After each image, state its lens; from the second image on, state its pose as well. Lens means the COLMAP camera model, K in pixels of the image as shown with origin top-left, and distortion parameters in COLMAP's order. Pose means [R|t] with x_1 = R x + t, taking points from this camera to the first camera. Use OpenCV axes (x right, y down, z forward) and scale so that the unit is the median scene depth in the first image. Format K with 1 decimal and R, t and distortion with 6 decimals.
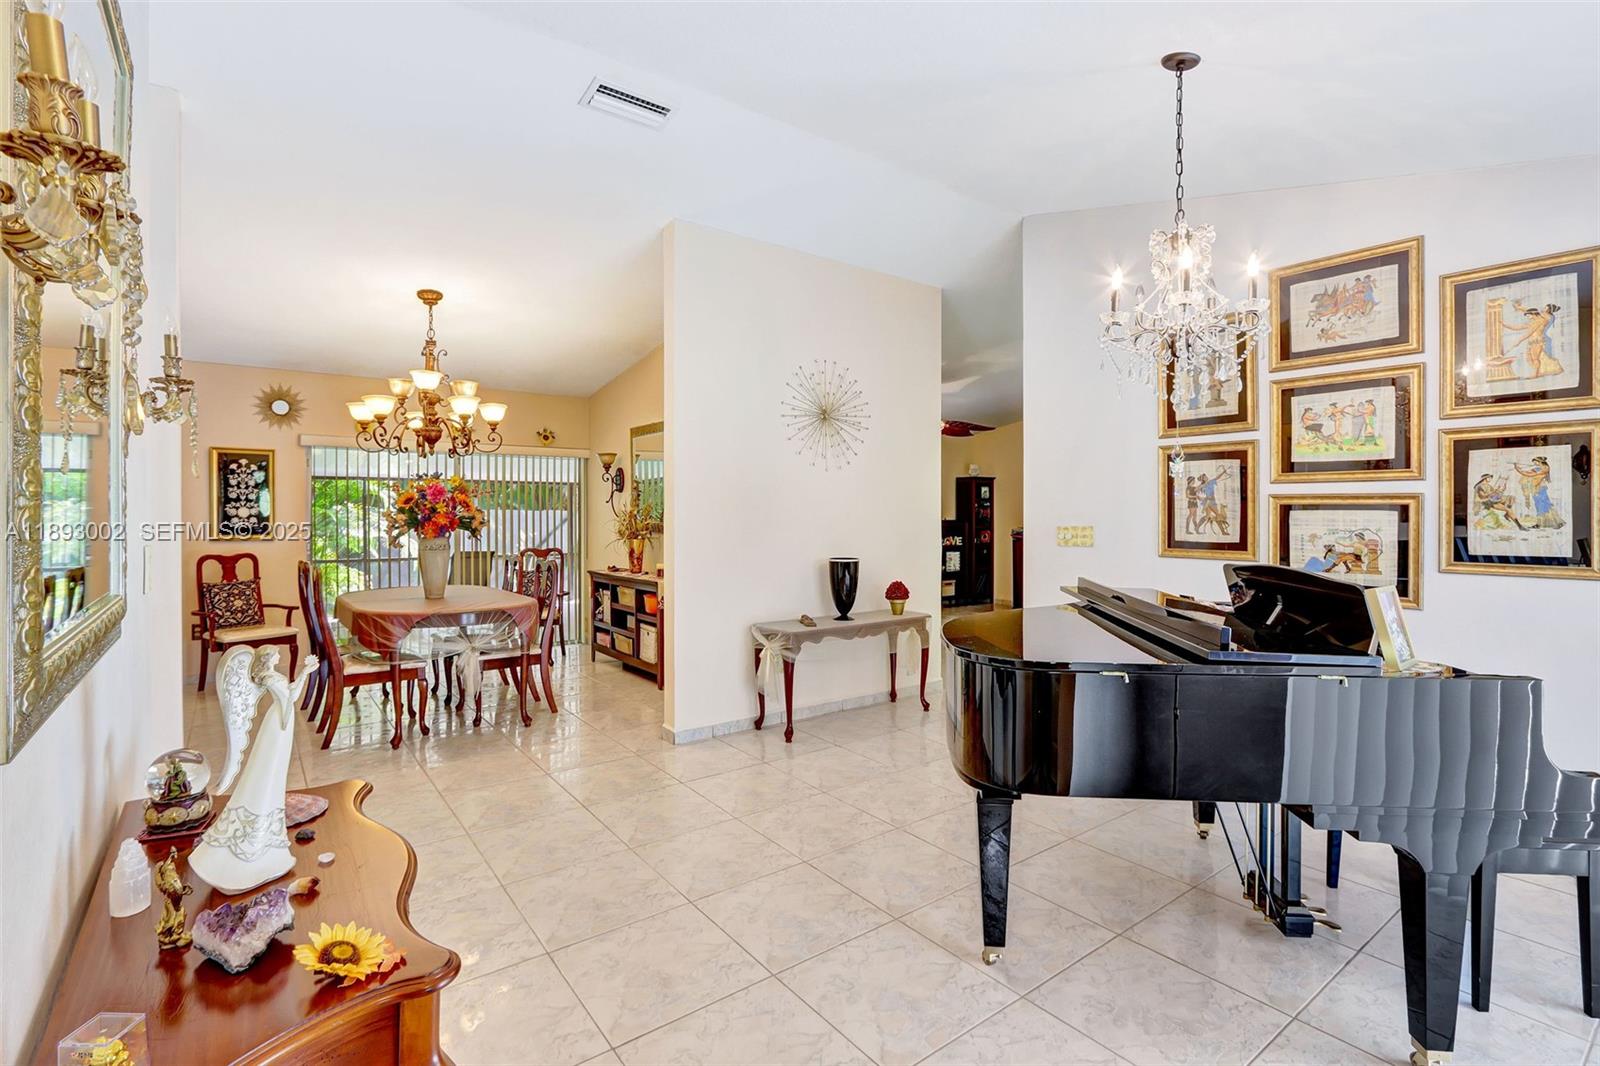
lens RADIAL K [[763.9, 0, 808.1], [0, 763.9, 510.7], [0, 0, 1]] dist [-0.002425, -0.000390]
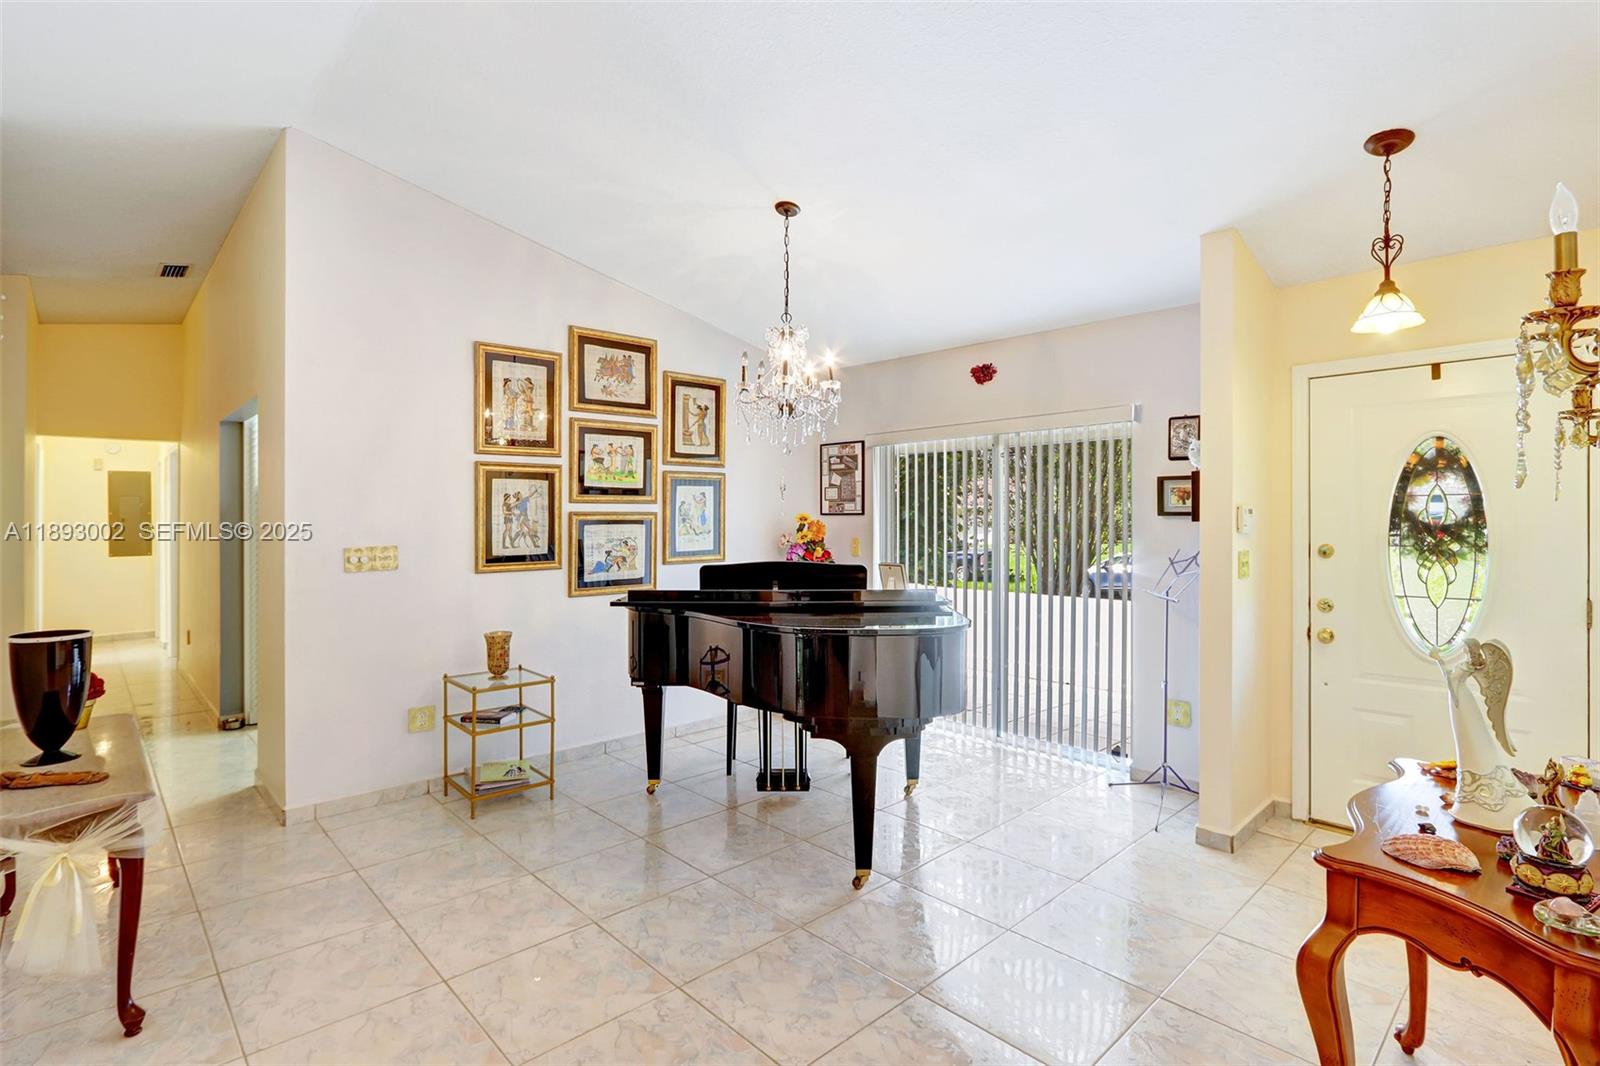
lens RADIAL K [[763.9, 0, 808.1], [0, 763.9, 510.7], [0, 0, 1]] dist [-0.002425, -0.000390]
pose [[-0.105802, 0.009364, 0.994343, -0.625070], [0.006154, 0.999943, -0.008761, -0.010016], [-0.994368, 0.005193, -0.105854, 0.753035]]
